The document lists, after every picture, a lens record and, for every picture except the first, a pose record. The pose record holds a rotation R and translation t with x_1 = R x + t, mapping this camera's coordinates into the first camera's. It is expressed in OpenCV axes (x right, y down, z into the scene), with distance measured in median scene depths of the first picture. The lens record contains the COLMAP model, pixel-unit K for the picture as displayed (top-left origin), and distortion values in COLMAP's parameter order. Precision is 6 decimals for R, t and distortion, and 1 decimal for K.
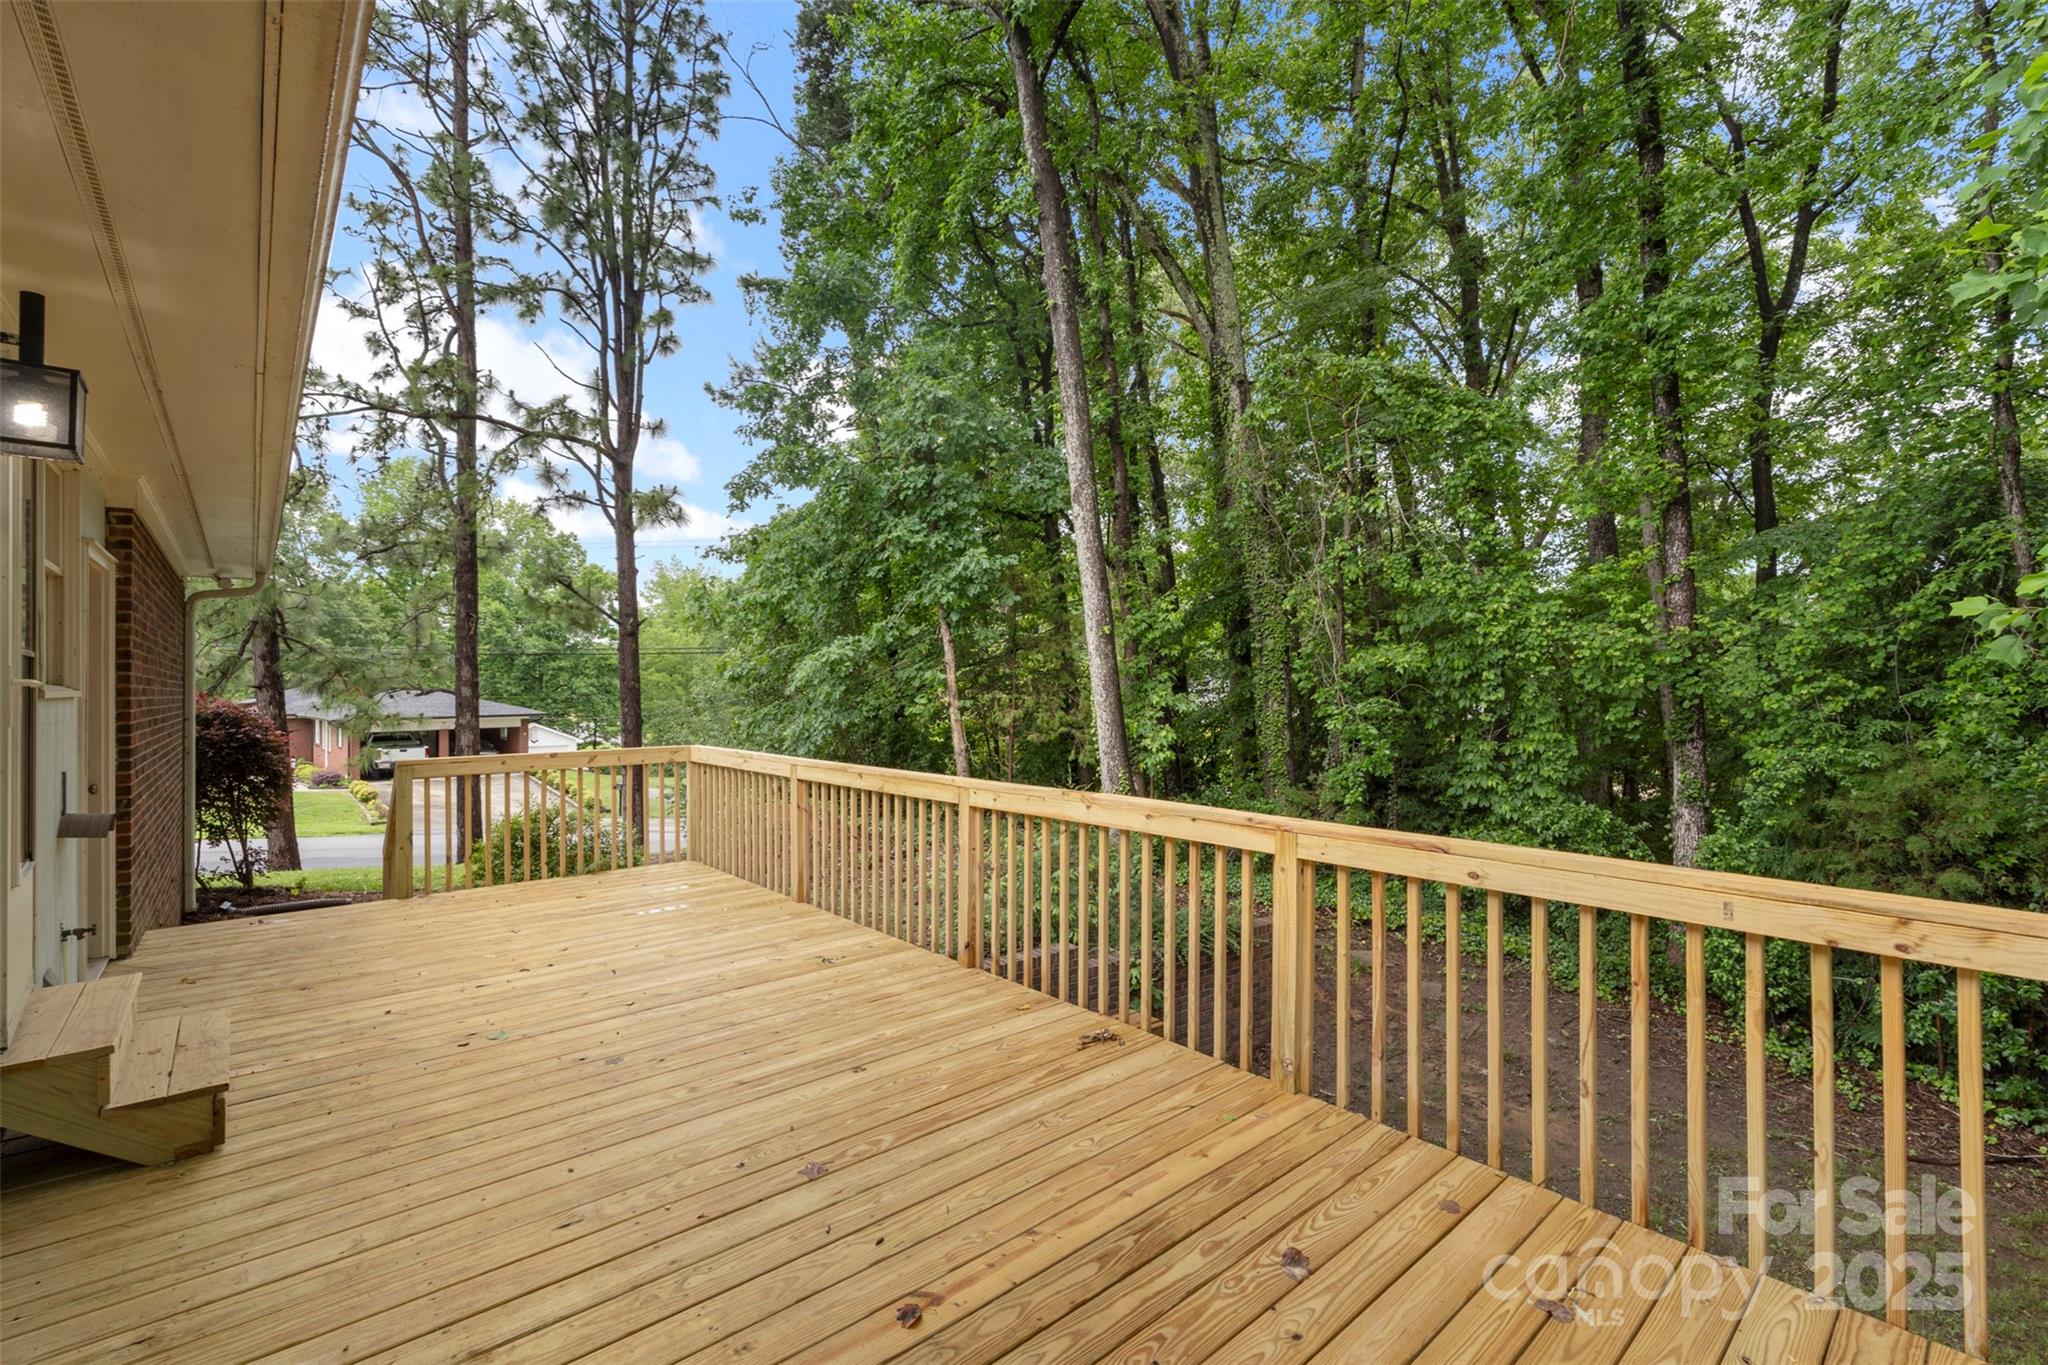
lens RADIAL K [[902.2, 0, 1026.9], [0, 902.2, 681.1], [0, 0, 1]] dist [-0.004539, 0.000110]
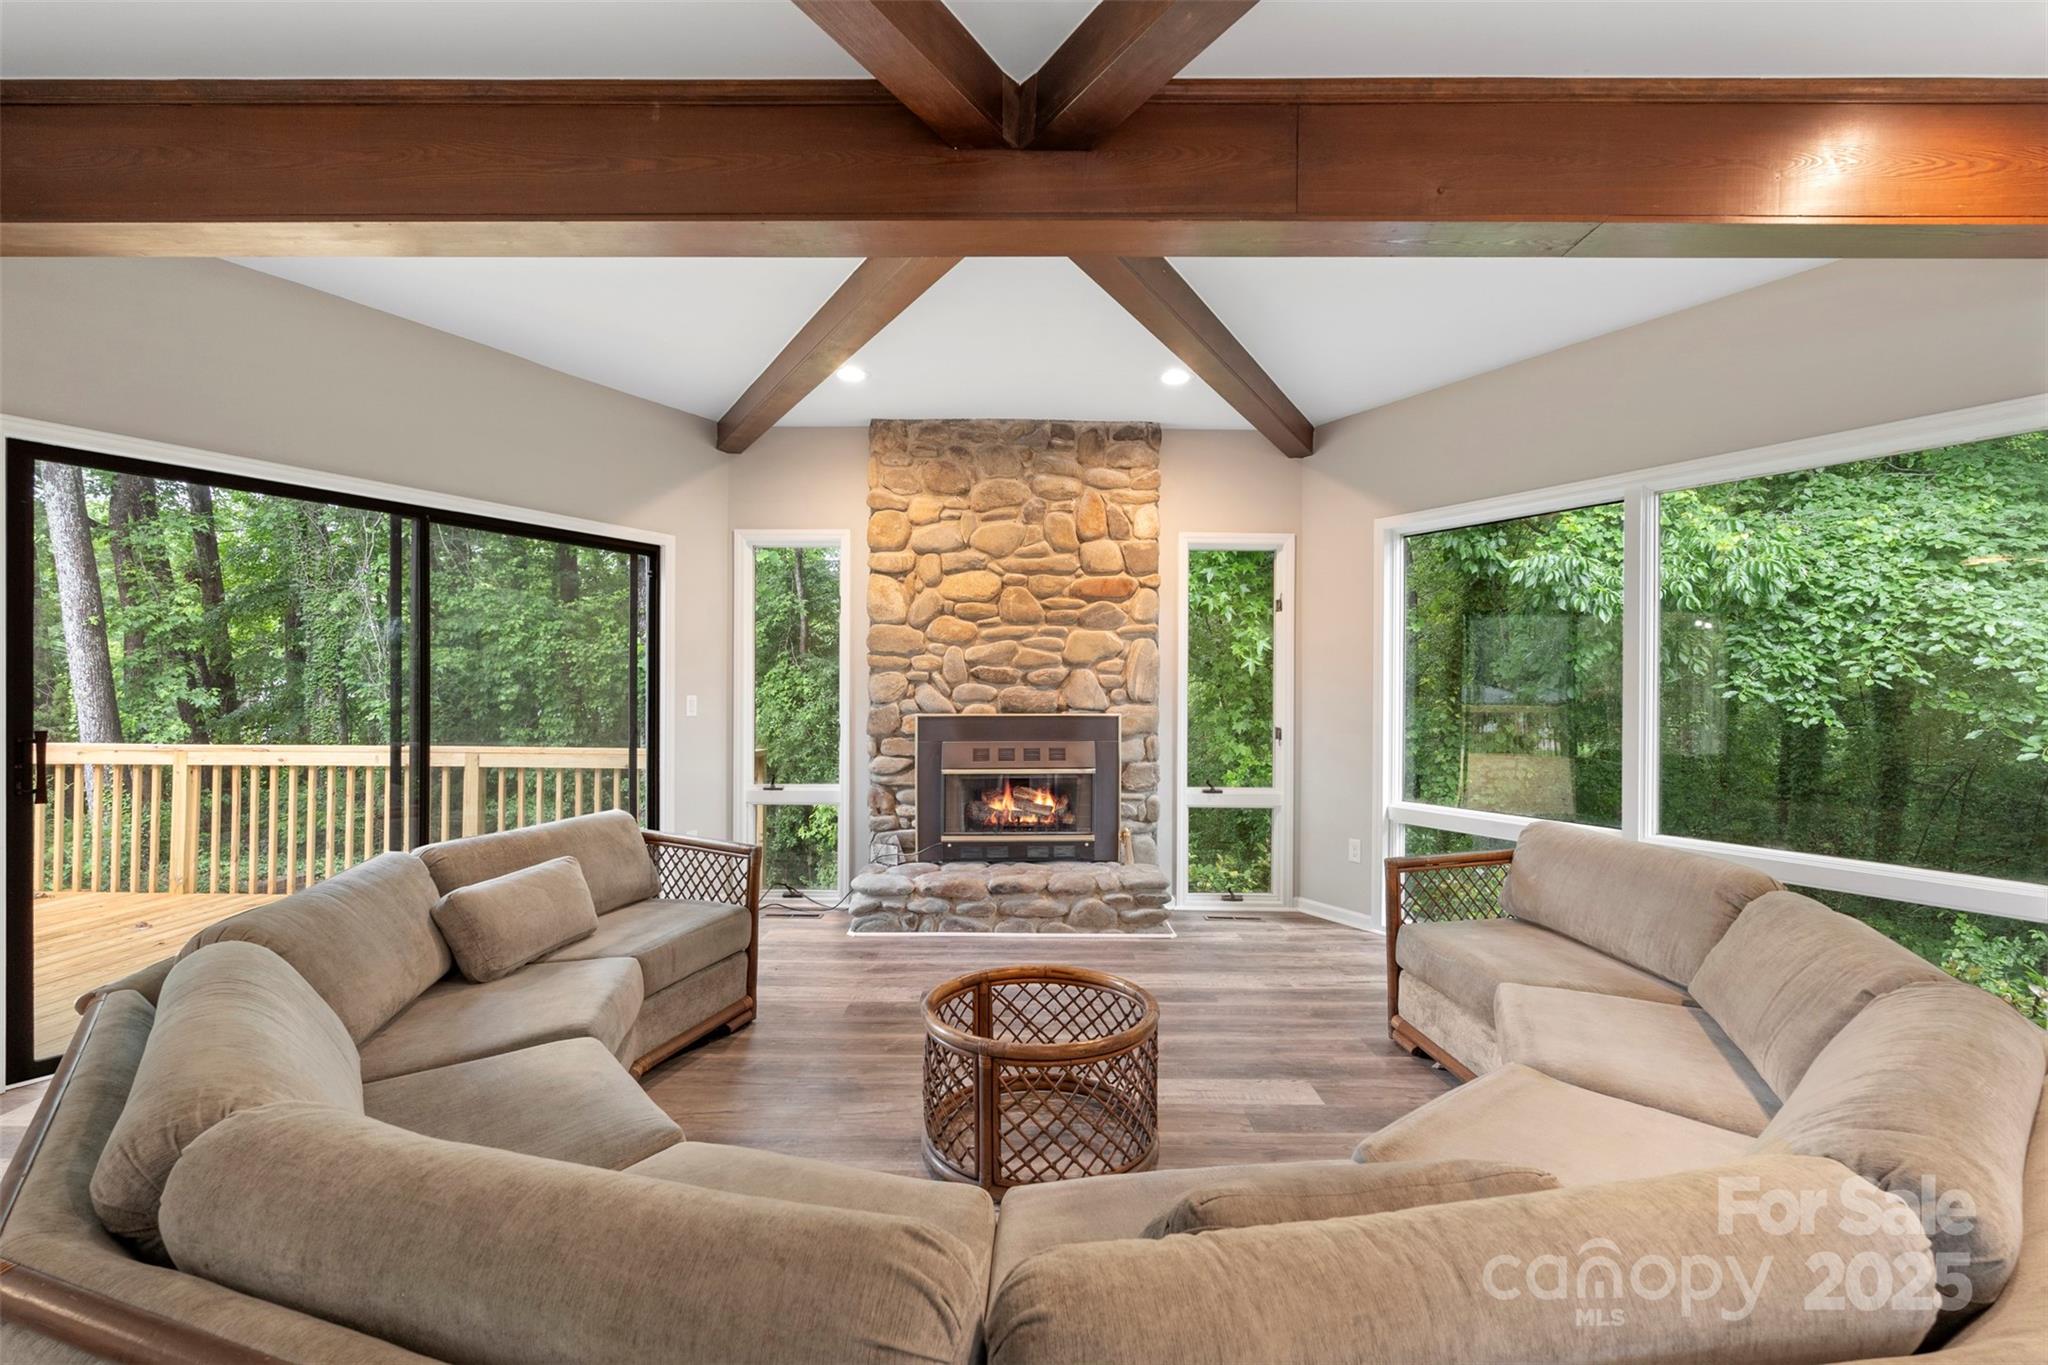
lens RADIAL K [[909.3, 0, 1029.6], [0, 909.3, 691.1], [0, 0, 1]] dist [-0.002228, 0.000000]
pose [[0.649781, 0.007615, 0.760083, 0.003175], [-0.010556, 0.999944, -0.000994, 0.008380], [-0.760048, -0.007377, 0.649825, -0.365809]]
